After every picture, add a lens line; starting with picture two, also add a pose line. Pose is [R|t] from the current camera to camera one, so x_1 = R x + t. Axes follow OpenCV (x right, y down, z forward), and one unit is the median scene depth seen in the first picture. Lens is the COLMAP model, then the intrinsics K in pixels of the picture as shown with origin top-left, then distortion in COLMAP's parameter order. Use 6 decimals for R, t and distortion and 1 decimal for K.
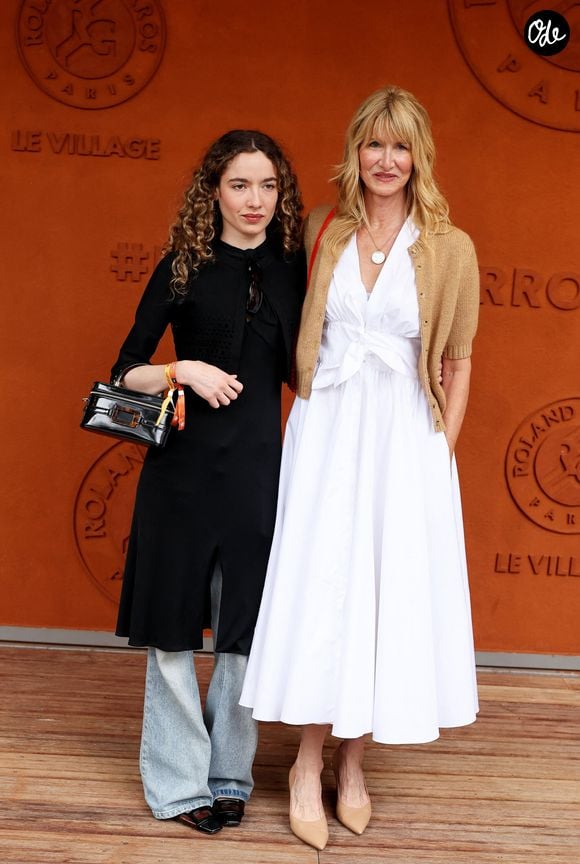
lens RADIAL K [[1424.8, 0, 270.9], [0, 1424.8, 419.3], [0, 0, 1]] dist [-0.021051, 0.000000]
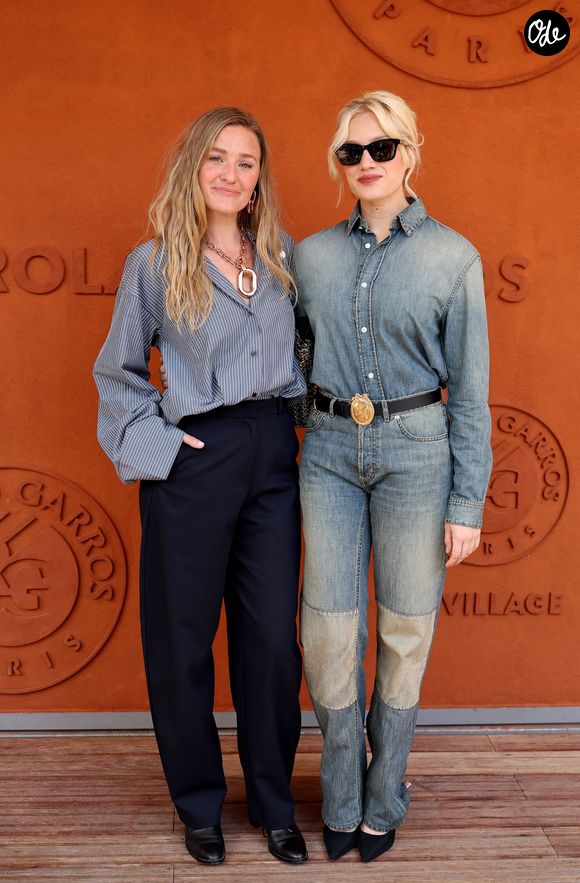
lens RADIAL K [[1270.4, 0, 293.5], [0, 1270.4, 412.6], [0, 0, 1]] dist [0.002856, 0.000000]
pose [[0.997485, -0.049617, 0.050613, 0.063768], [0.049633, 0.998767, 0.000959, -0.017753], [-0.050598, 0.001555, 0.998718, 0.261031]]
